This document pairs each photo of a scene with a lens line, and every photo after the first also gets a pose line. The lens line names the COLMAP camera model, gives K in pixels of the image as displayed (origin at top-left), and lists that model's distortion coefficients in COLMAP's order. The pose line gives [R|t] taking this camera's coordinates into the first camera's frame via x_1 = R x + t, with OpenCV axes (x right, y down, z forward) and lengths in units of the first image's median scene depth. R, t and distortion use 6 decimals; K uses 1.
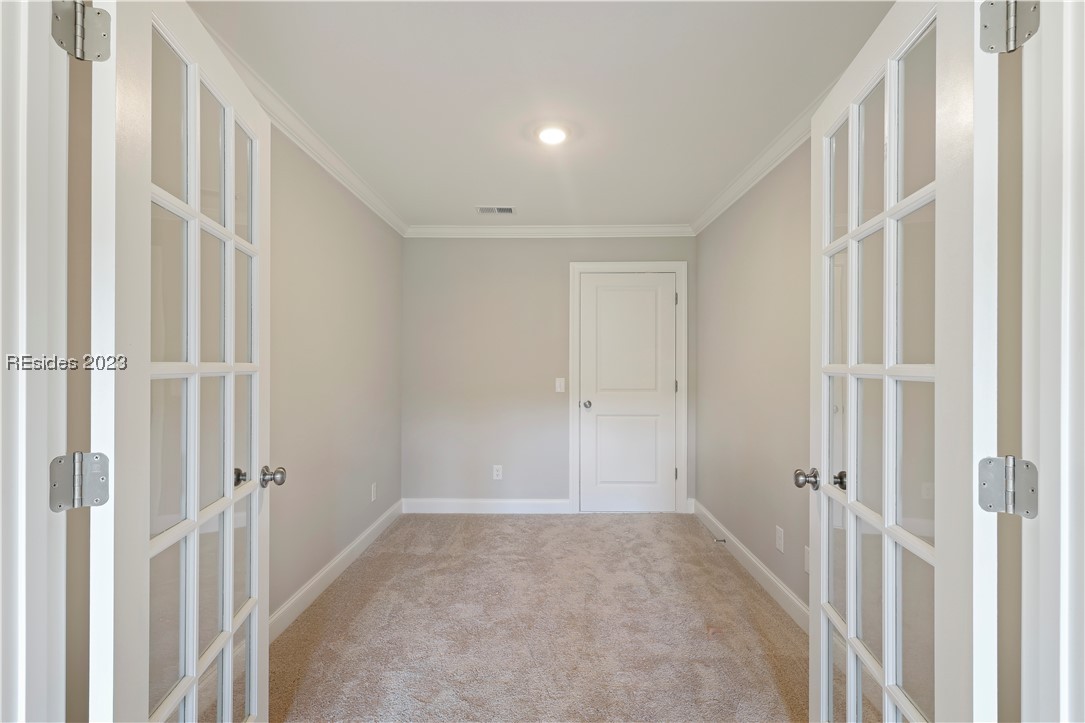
lens RADIAL K [[507.0, 0, 542.2], [0, 507.0, 363.1], [0, 0, 1]] dist [0.000707, 0.000302]
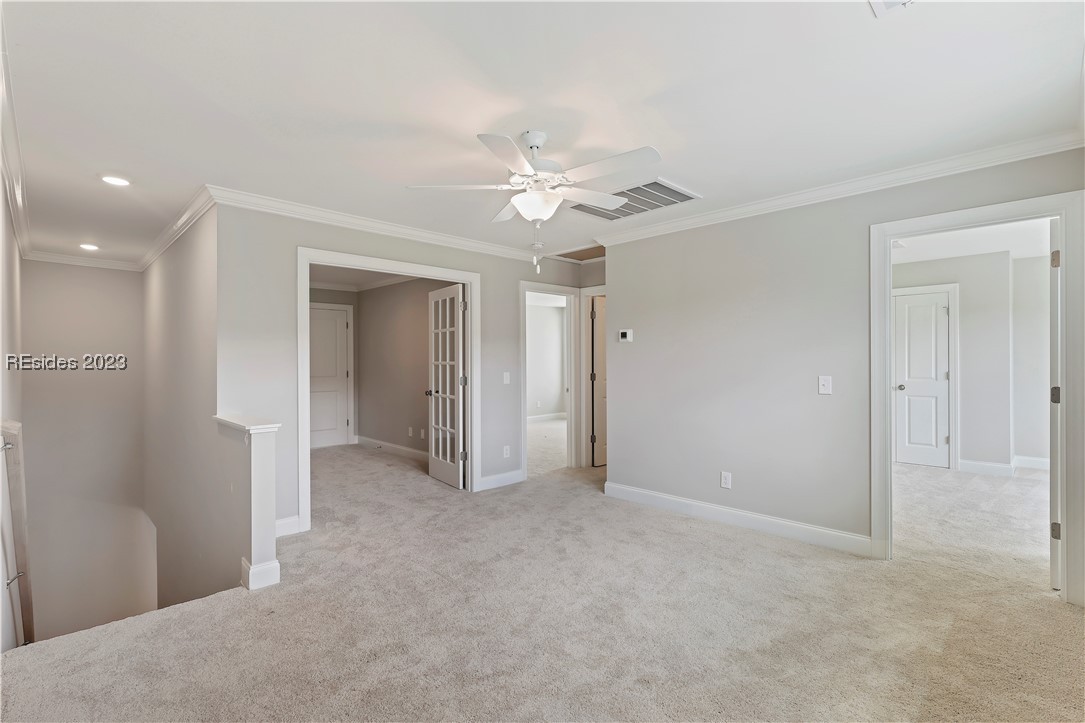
lens RADIAL K [[507.0, 0, 542.5], [0, 507.0, 362.4], [0, 0, 1]] dist [0.000707, 0.000302]
pose [[0.703090, -0.004843, 0.711084, -1.812027], [0.003256, 0.999988, 0.003592, -0.003271], [-0.711093, -0.000210, 0.703098, -2.602992]]
